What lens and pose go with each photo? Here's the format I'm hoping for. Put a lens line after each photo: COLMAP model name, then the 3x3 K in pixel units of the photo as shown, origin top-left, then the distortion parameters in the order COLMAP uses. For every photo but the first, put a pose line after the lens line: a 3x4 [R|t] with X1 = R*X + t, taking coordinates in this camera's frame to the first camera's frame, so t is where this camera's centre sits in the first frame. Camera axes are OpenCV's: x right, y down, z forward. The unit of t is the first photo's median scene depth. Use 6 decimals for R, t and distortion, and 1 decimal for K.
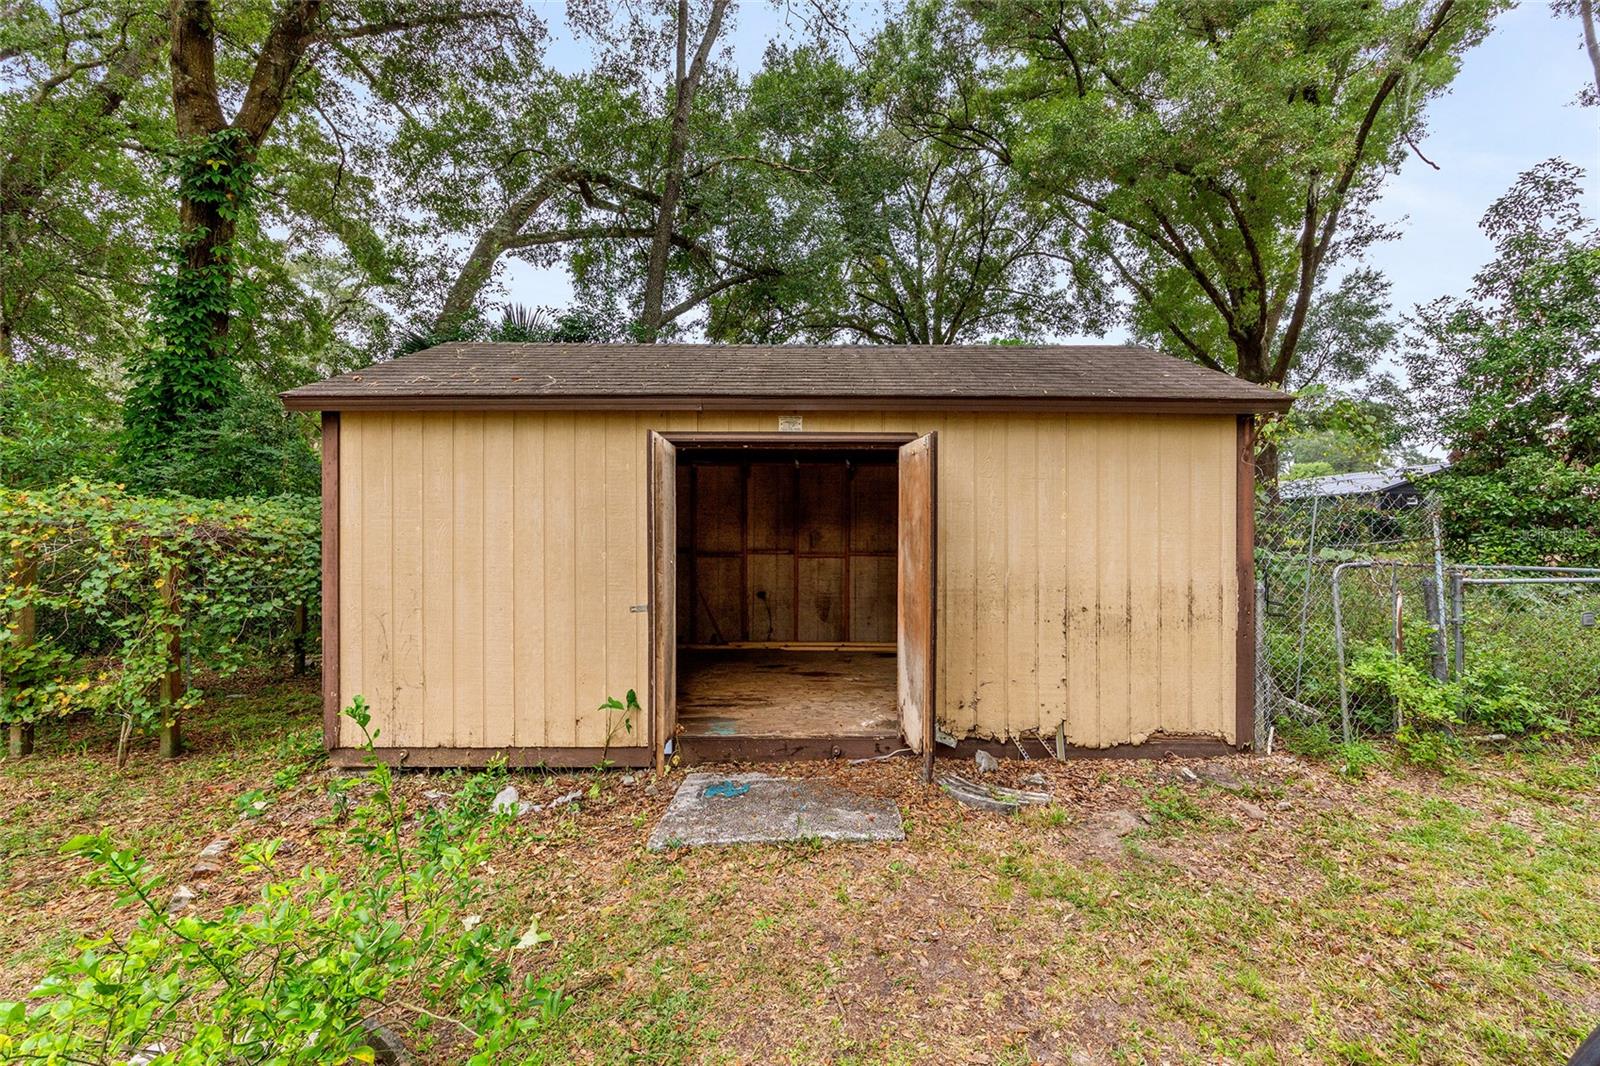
lens RADIAL K [[649.6, 0, 804.4], [0, 649.6, 541.0], [0, 0, 1]] dist [0.001589, 0.000009]
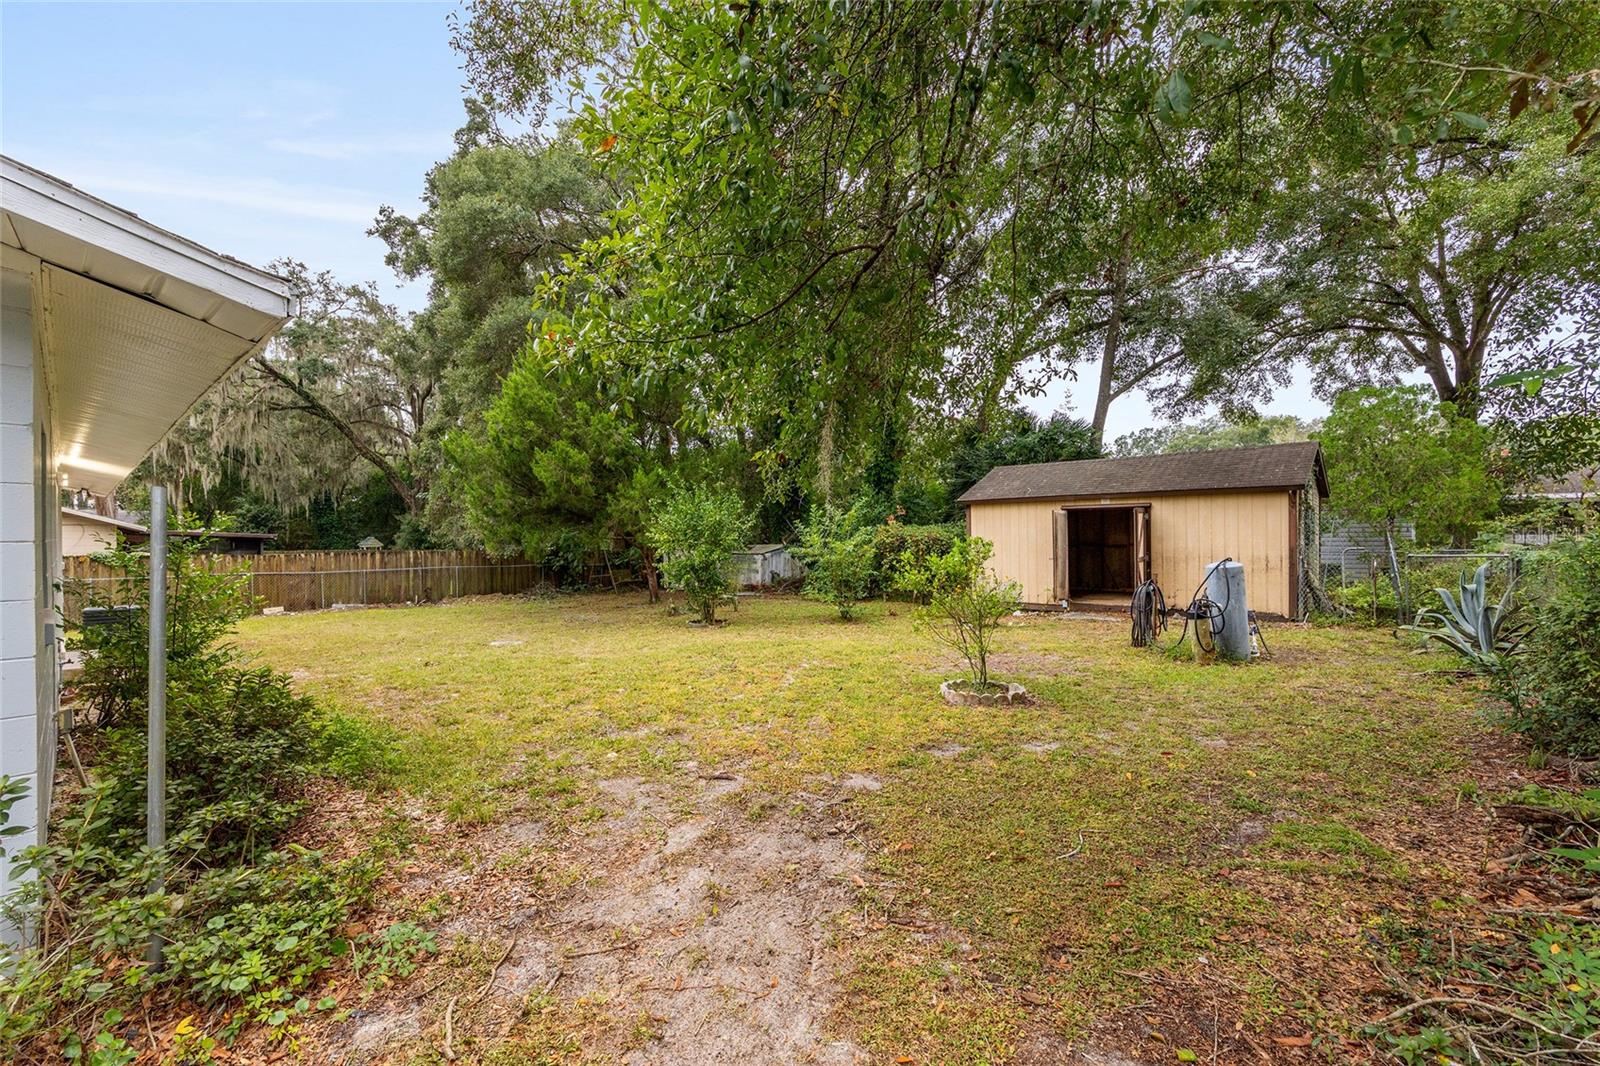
lens RADIAL K [[685.3, 0, 800.0], [0, 685.3, 533.0], [0, 0, 1]] dist [0.000251, 0.000053]
pose [[0.744101, -0.012293, -0.667954, 1.056357], [0.010121, 0.999923, -0.007129, -0.025182], [0.667991, -0.001456, 0.744168, -2.343588]]
